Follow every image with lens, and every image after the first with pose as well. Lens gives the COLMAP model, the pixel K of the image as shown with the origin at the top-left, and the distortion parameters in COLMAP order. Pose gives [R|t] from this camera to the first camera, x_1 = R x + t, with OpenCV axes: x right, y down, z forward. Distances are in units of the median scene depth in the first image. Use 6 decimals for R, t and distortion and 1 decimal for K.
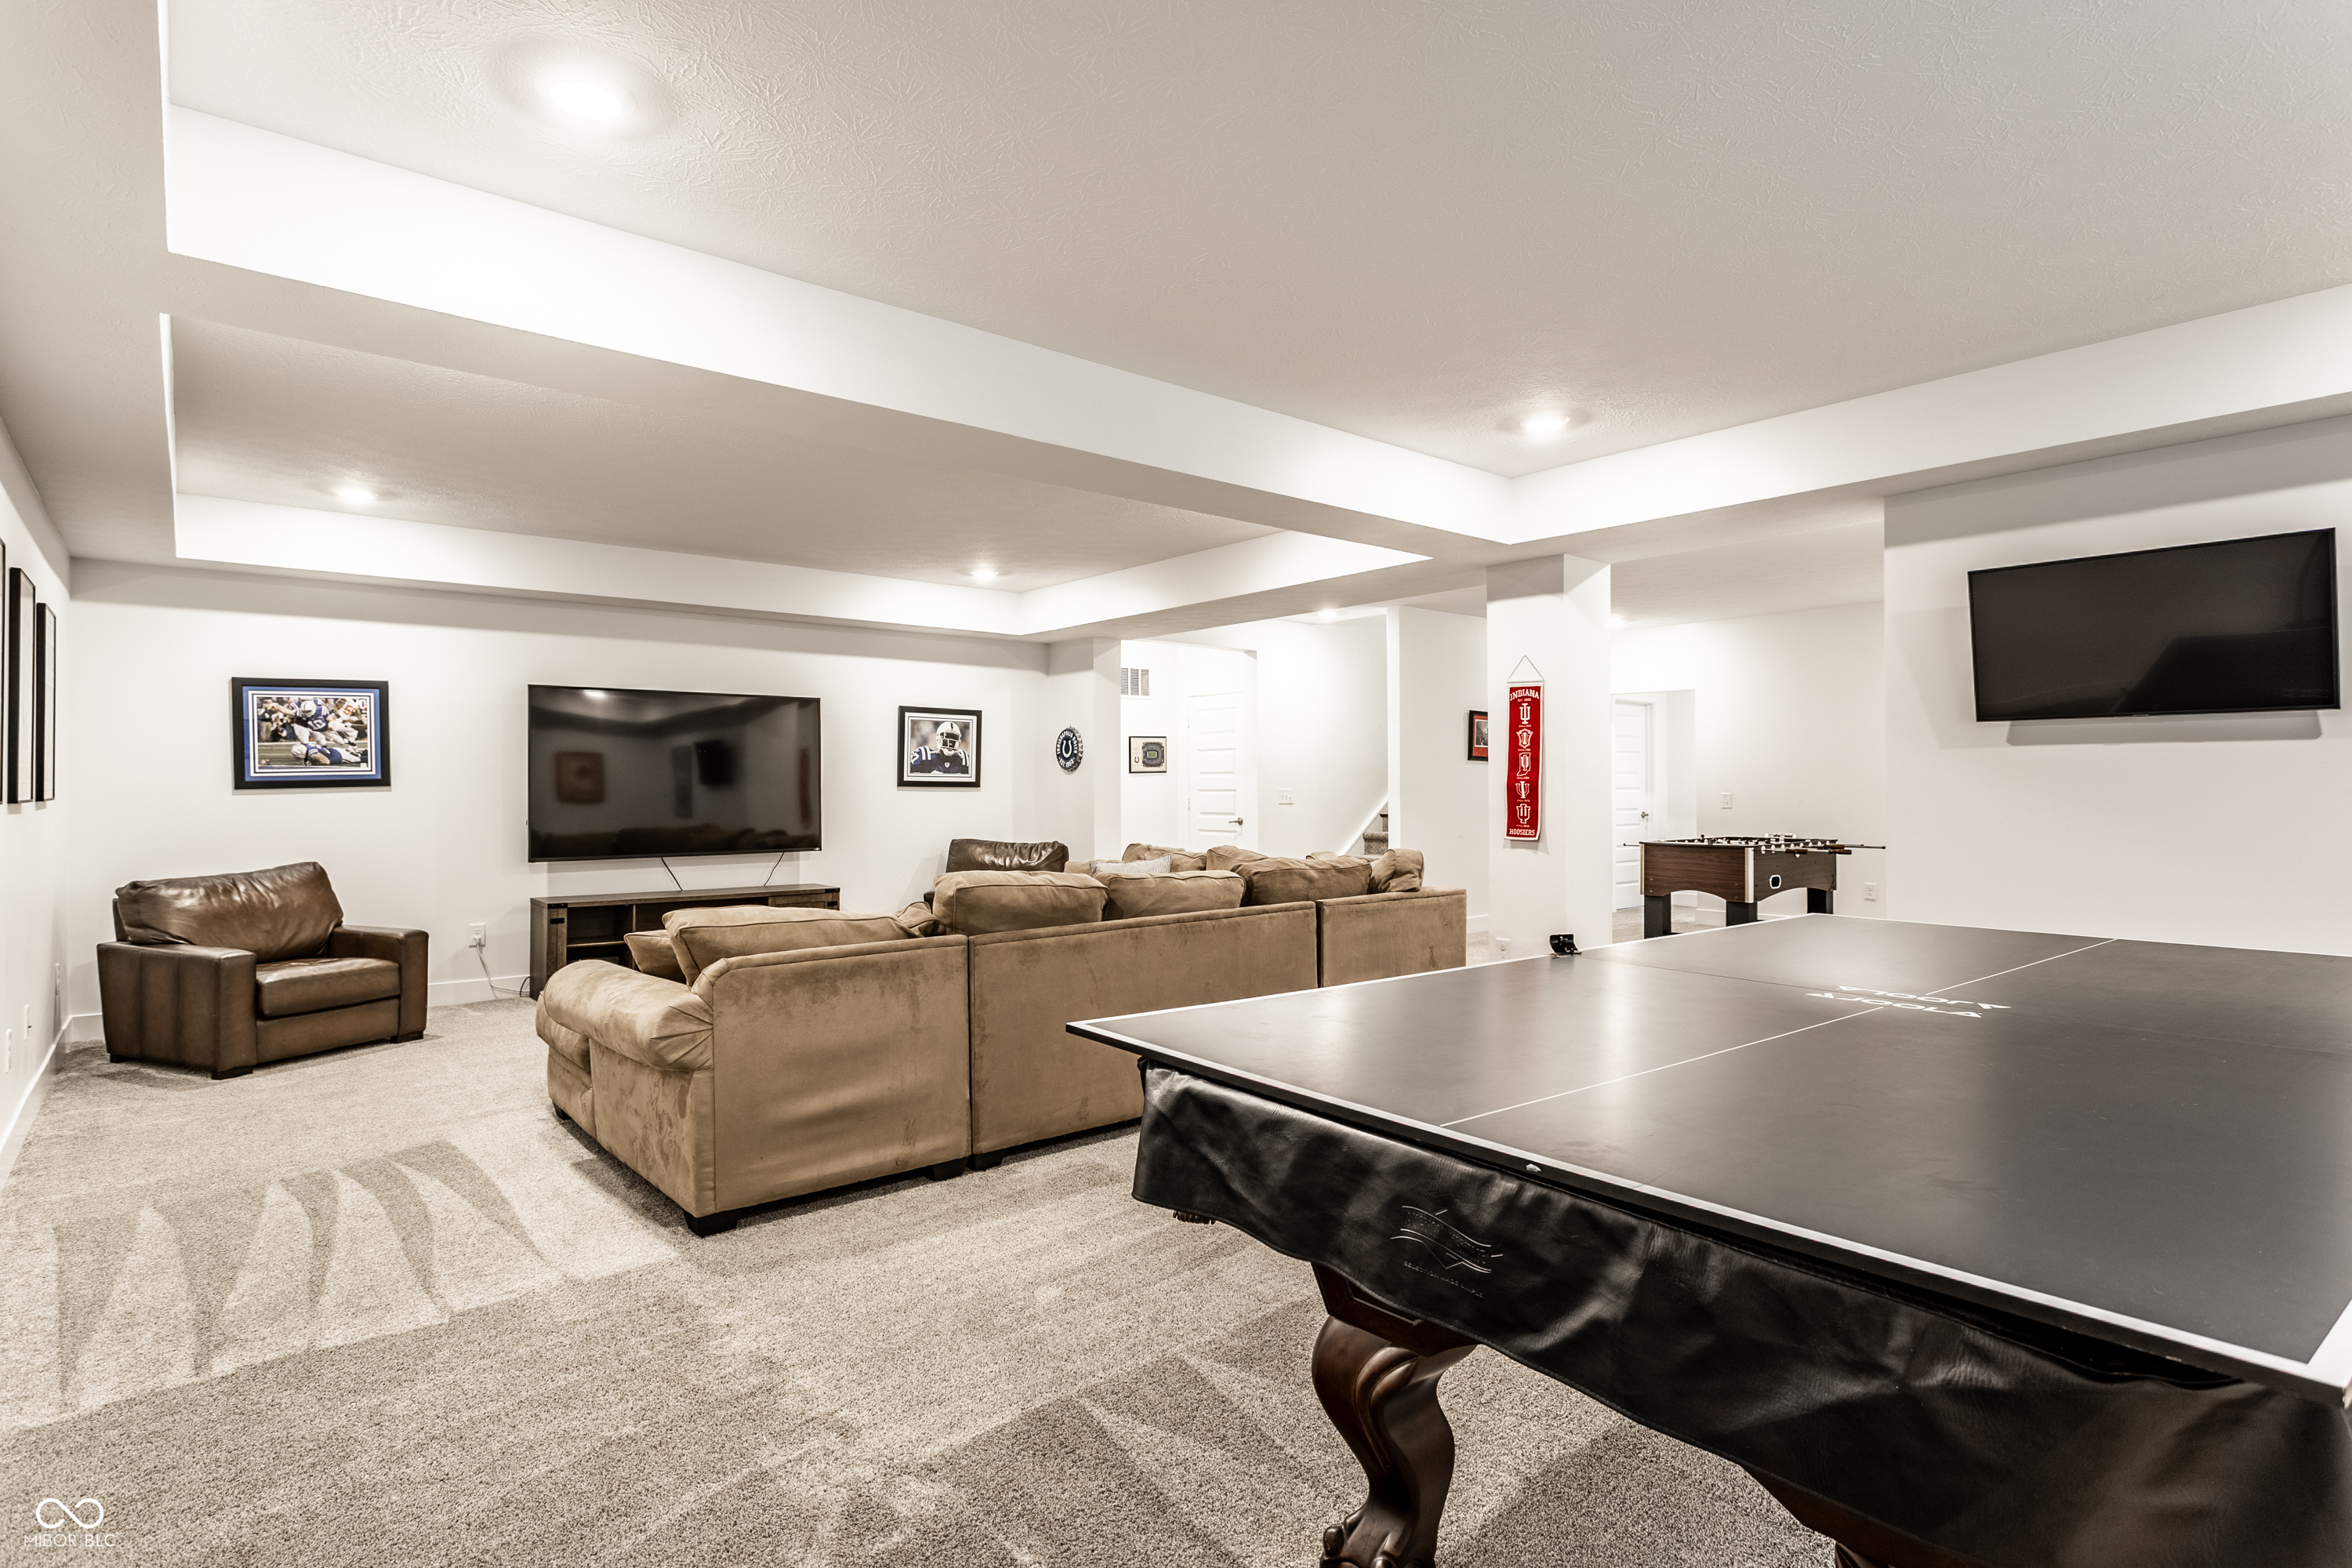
lens RADIAL K [[1191.5, 0, 1172.7], [0, 1191.5, 781.4], [0, 0, 1]] dist [0.000296, -0.000802]
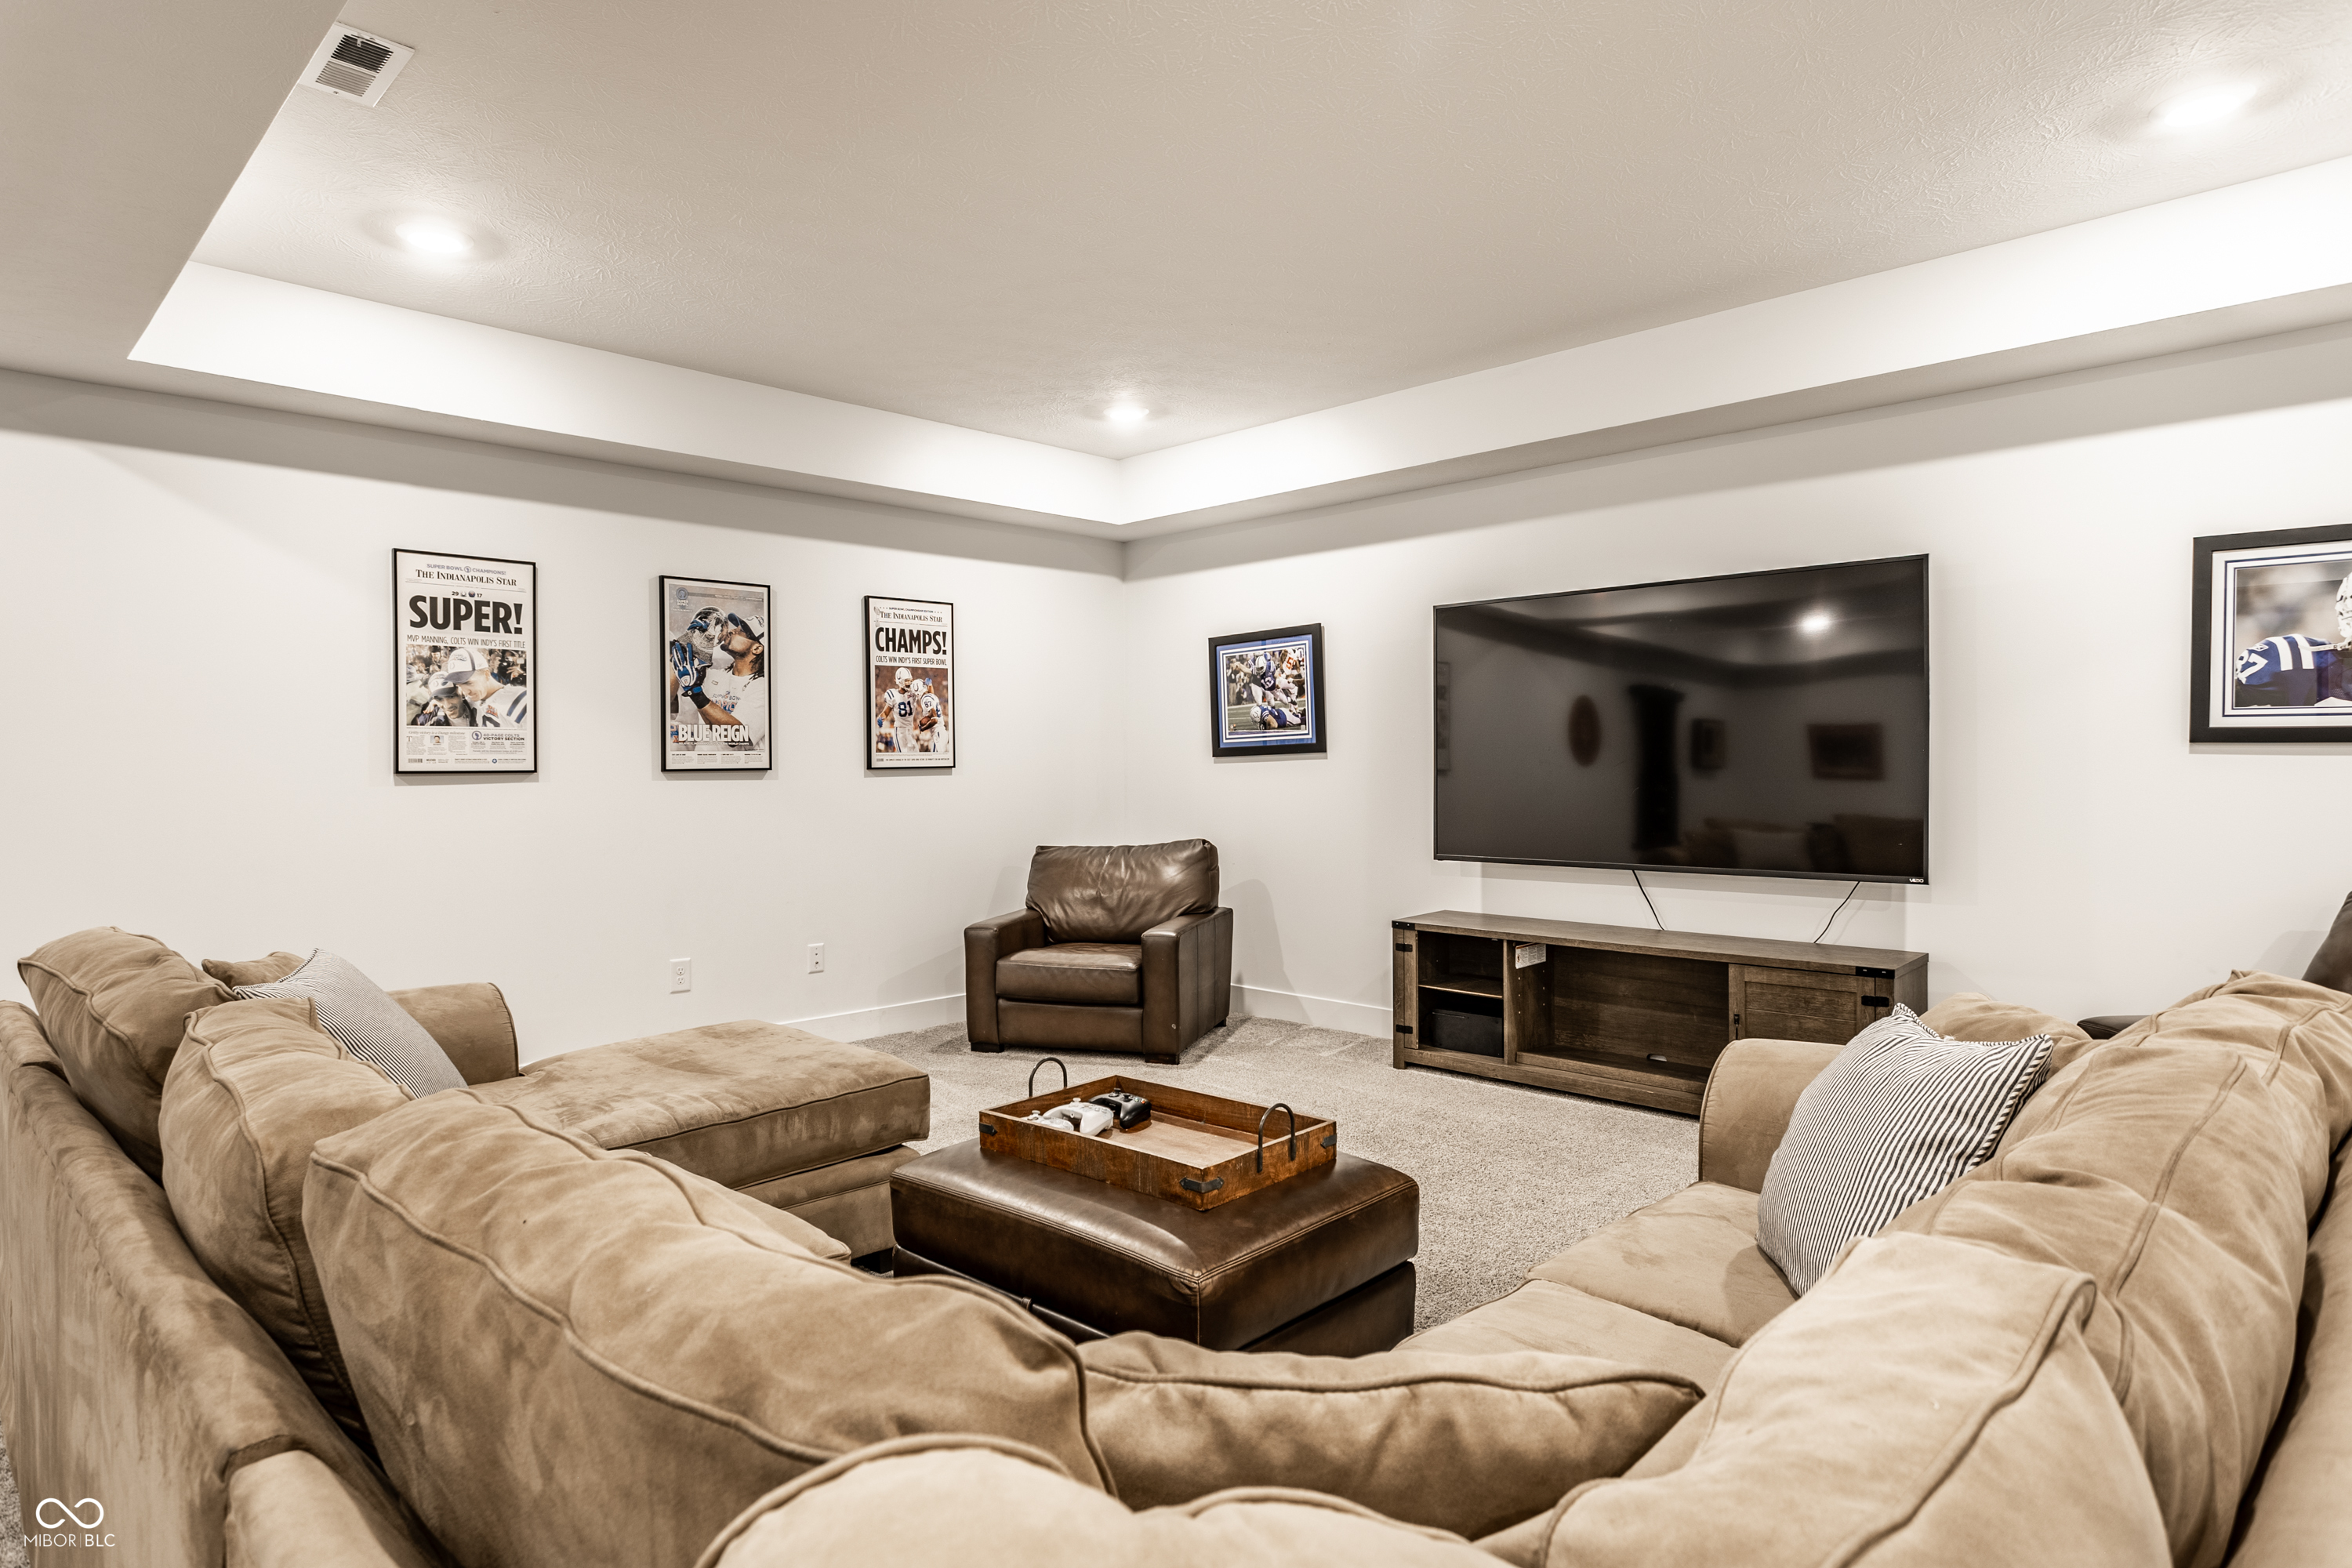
lens RADIAL K [[1284.4, 0, 1172.9], [0, 1284.4, 790.1], [0, 0, 1]] dist [-0.016140, 0.004522]
pose [[0.107938, 0.015903, -0.994030, 0.204454], [0.005713, 0.999846, 0.016616, 0.014647], [0.994141, -0.007473, 0.107830, 0.815639]]
